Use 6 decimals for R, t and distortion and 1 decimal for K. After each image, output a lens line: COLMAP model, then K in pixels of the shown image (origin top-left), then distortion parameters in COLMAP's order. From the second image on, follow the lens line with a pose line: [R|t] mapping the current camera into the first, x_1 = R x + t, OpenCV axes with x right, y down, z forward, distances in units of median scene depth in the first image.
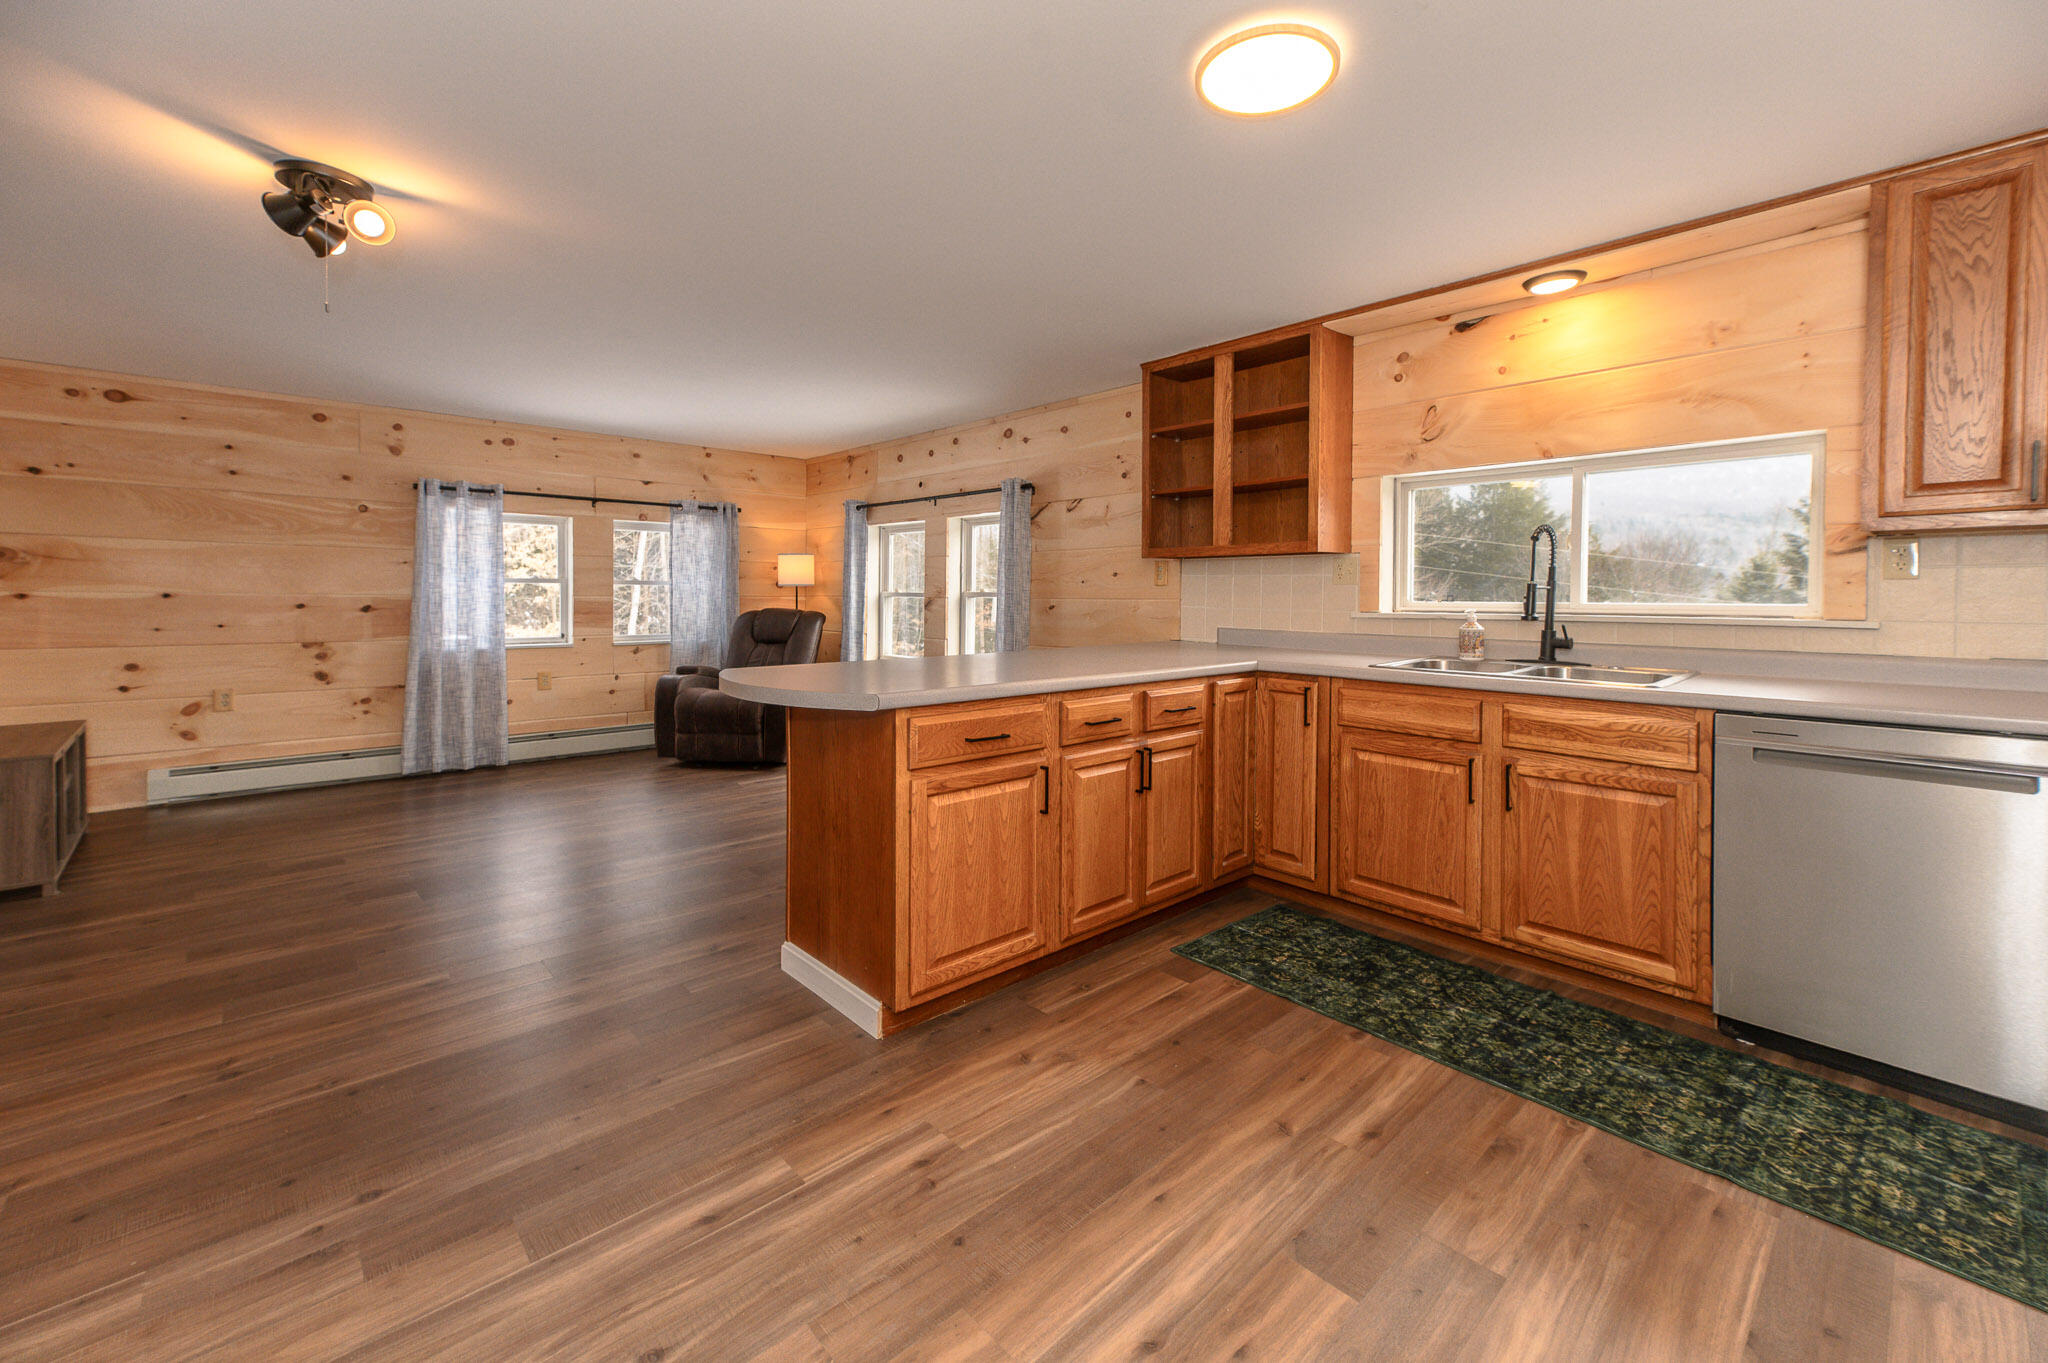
lens RADIAL K [[843.8, 0, 1047.2], [0, 843.8, 614.2], [0, 0, 1]] dist [0.015020, 0.000109]
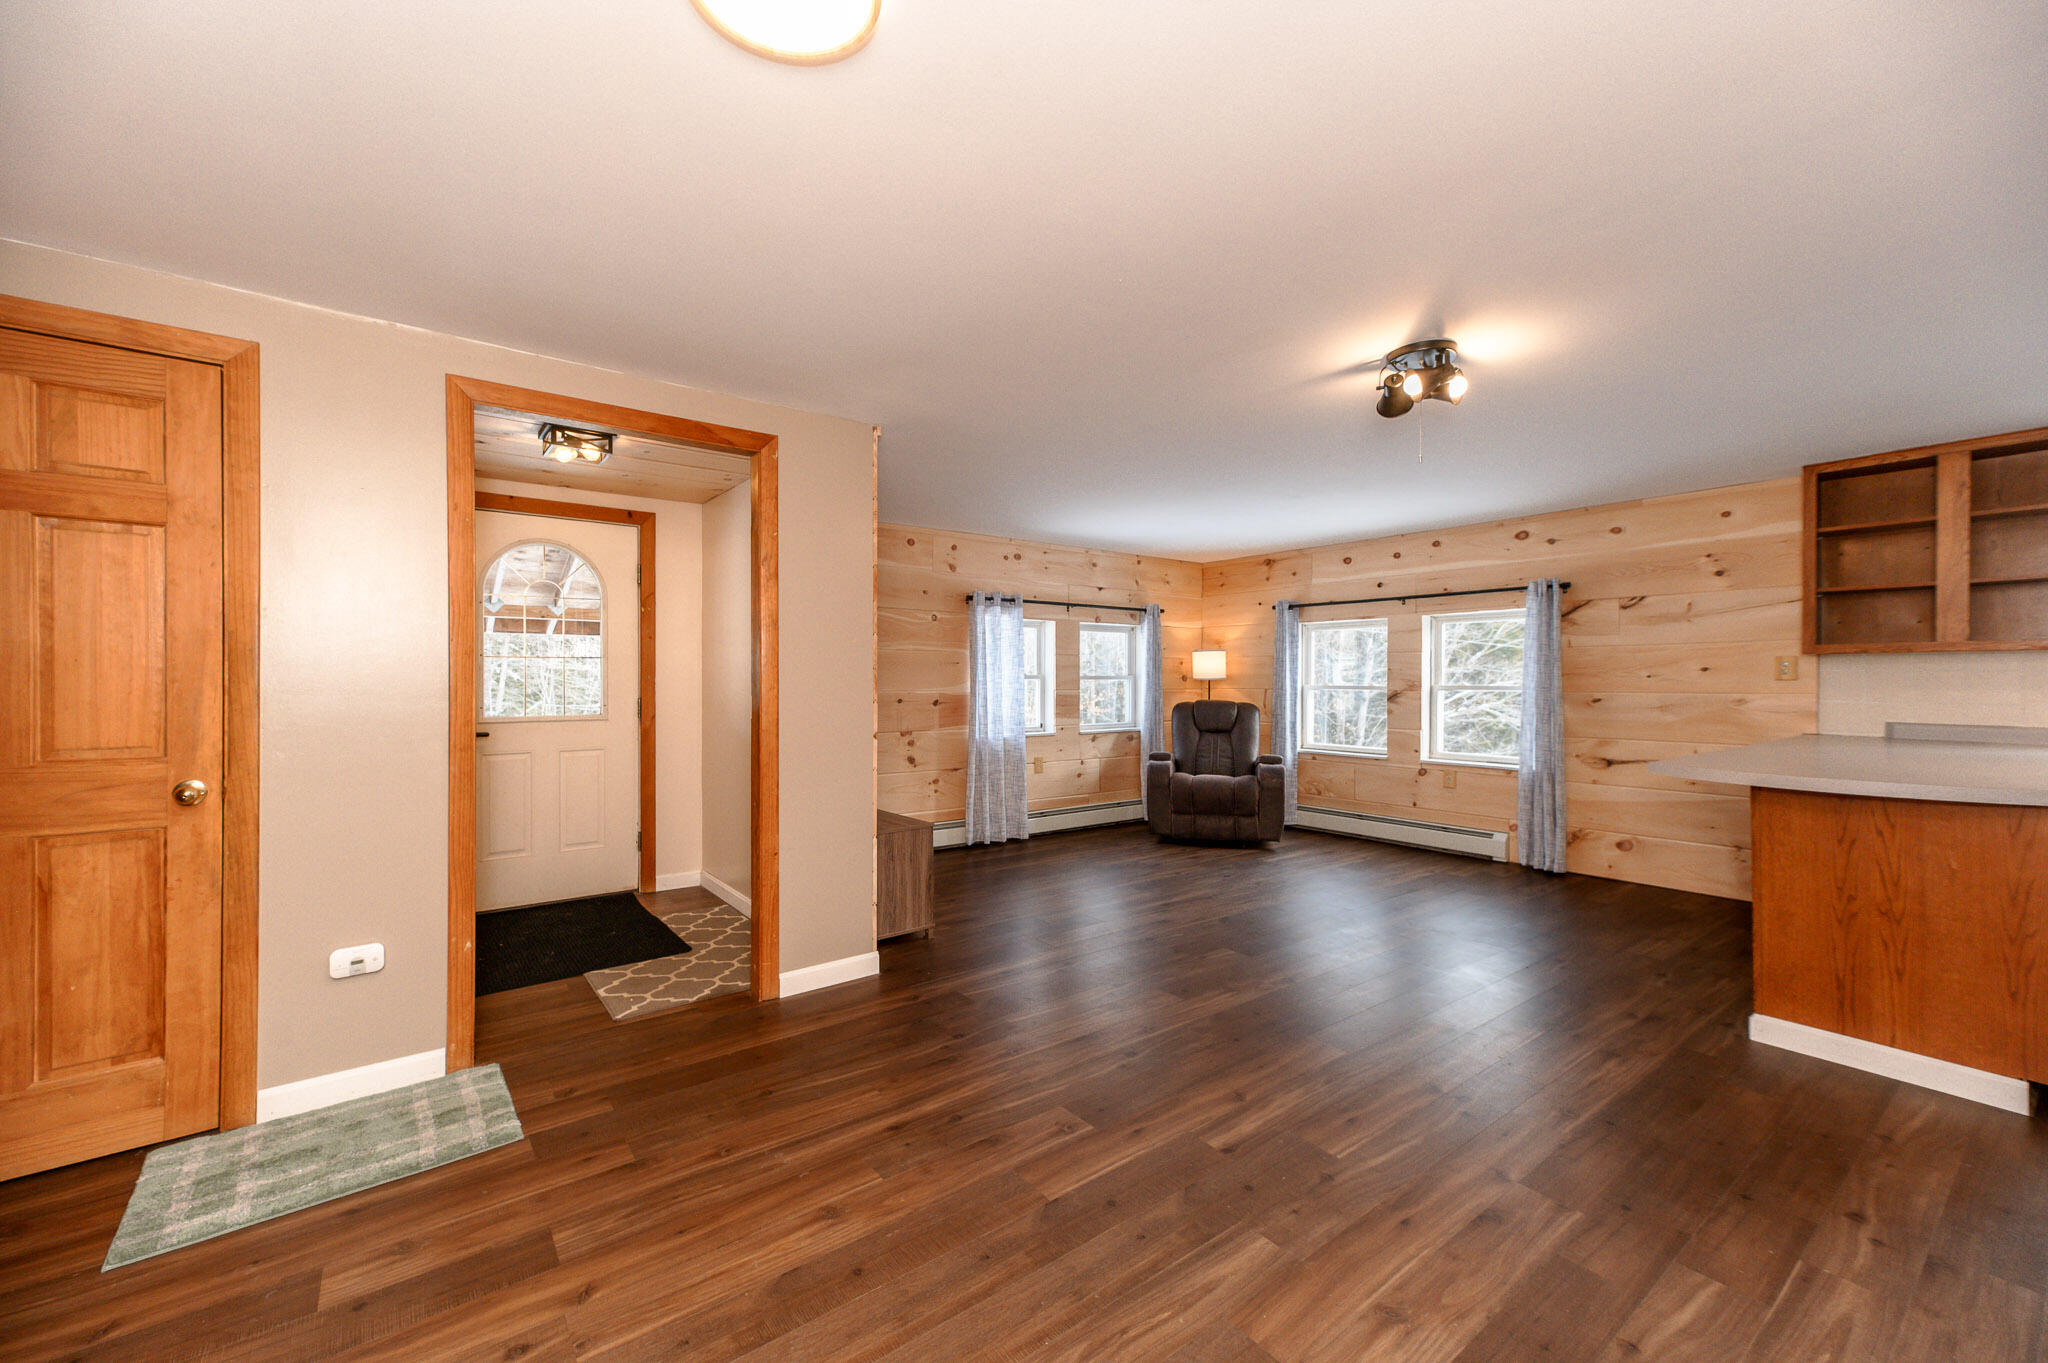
lens RADIAL K [[804.7, 0, 964.5], [0, 804.7, 682.6], [0, 0, 1]] dist [0.000887, 0.000161]
pose [[0.989372, -0.005264, -0.145313, -0.948699], [0.002033, 0.999748, -0.022374, -0.014722], [0.145394, 0.021841, 0.989133, -0.145957]]
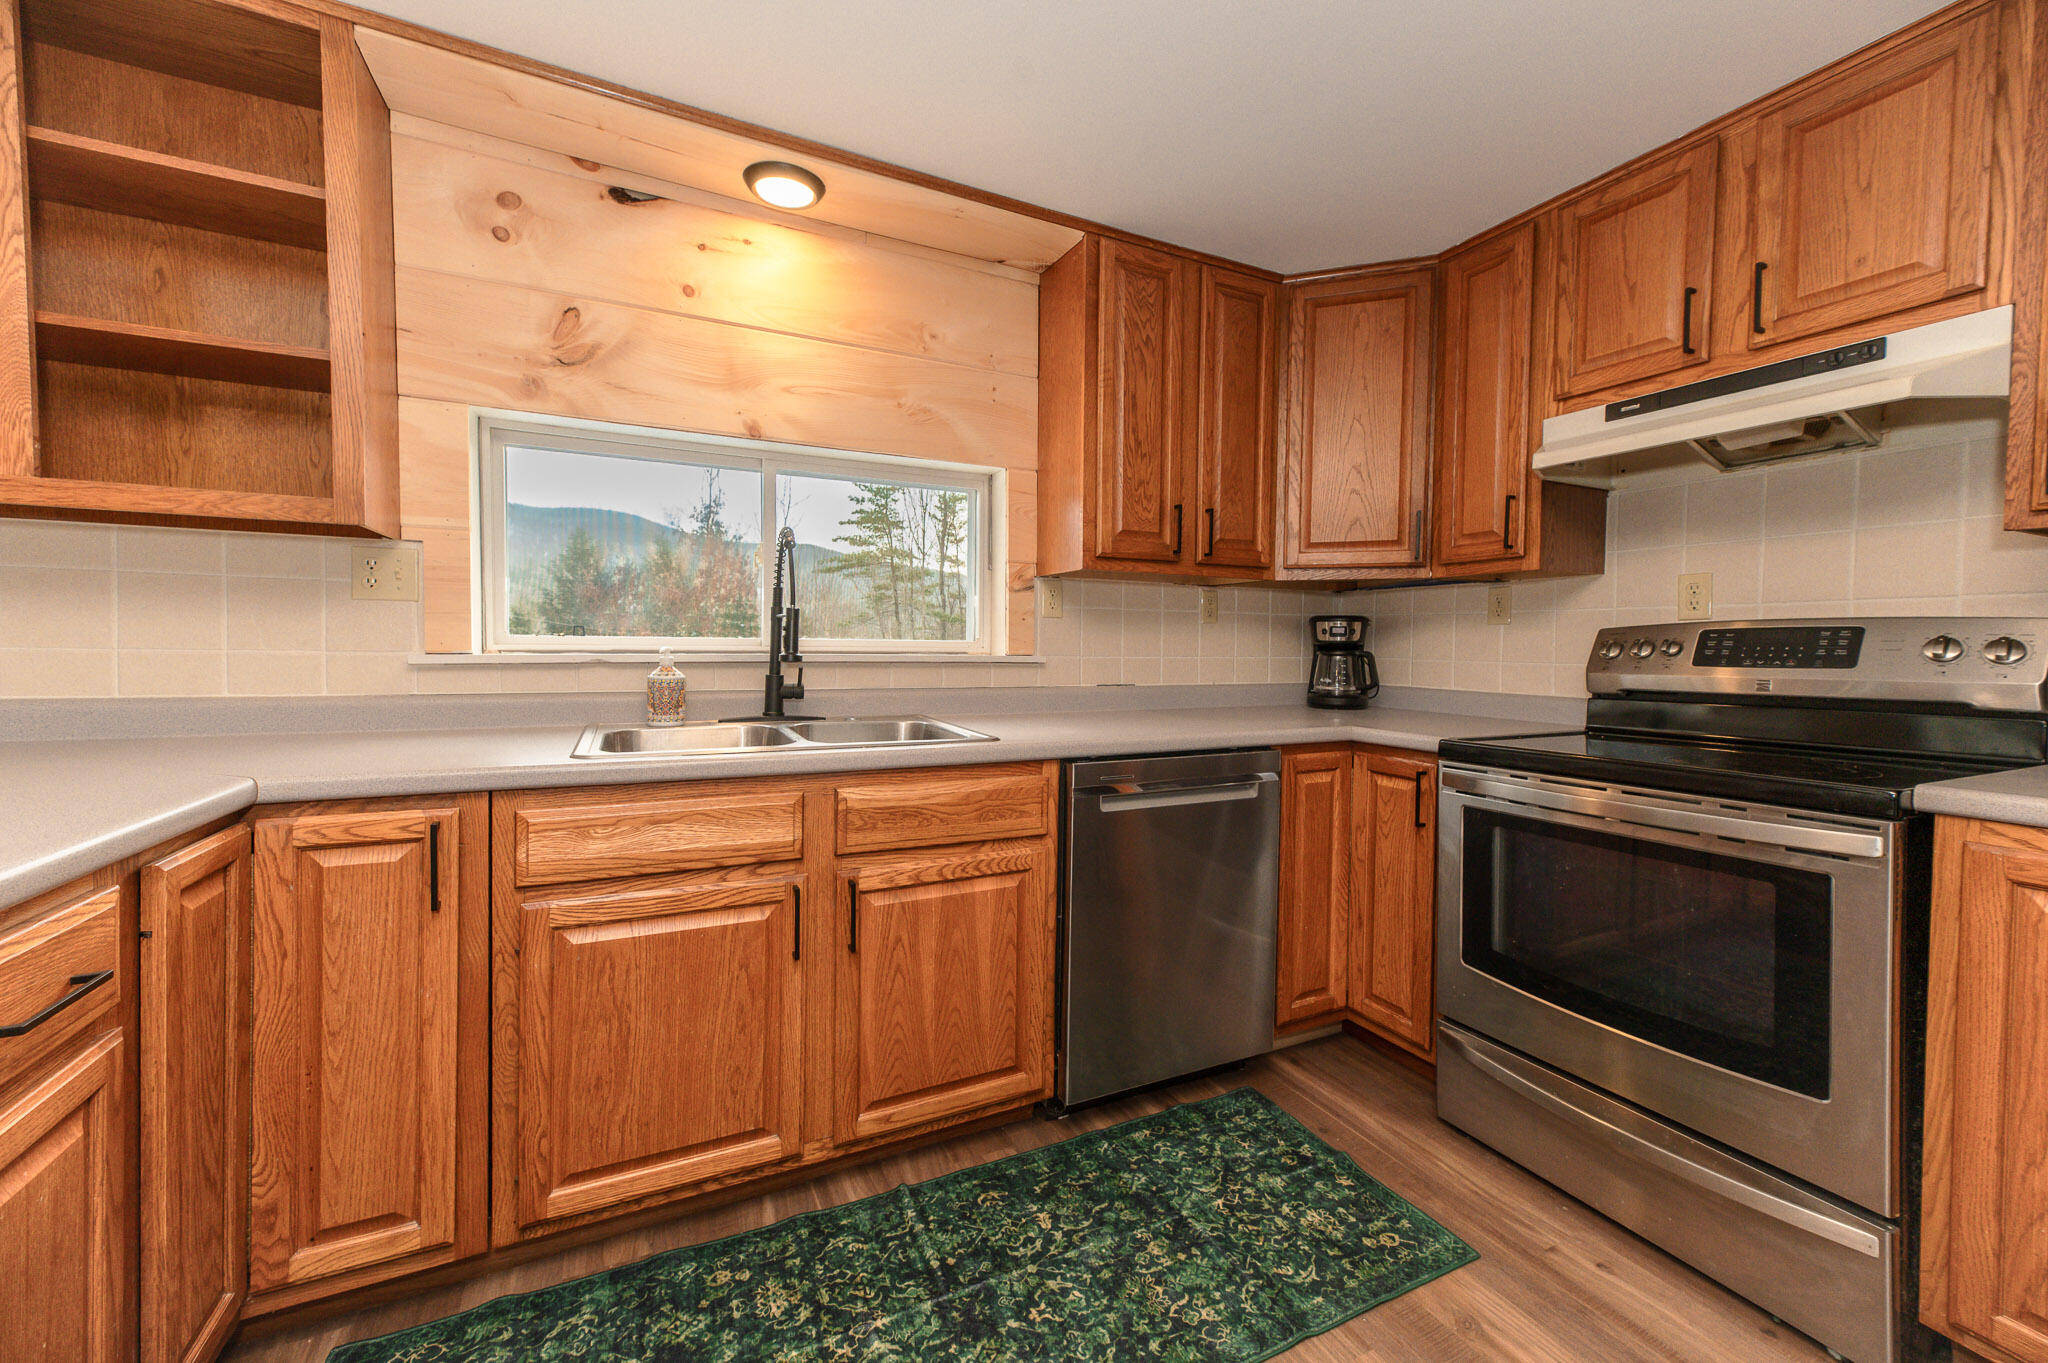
lens RADIAL K [[802.5, 0, 1029.1], [0, 802.5, 671.5], [0, 0, 1]] dist [0.016173, -0.000077]
pose [[0.296796, -0.030178, 0.954464, -0.002019], [0.014206, 0.999529, 0.027186, 0.000319], [-0.954835, 0.005490, 0.297086, 0.541769]]
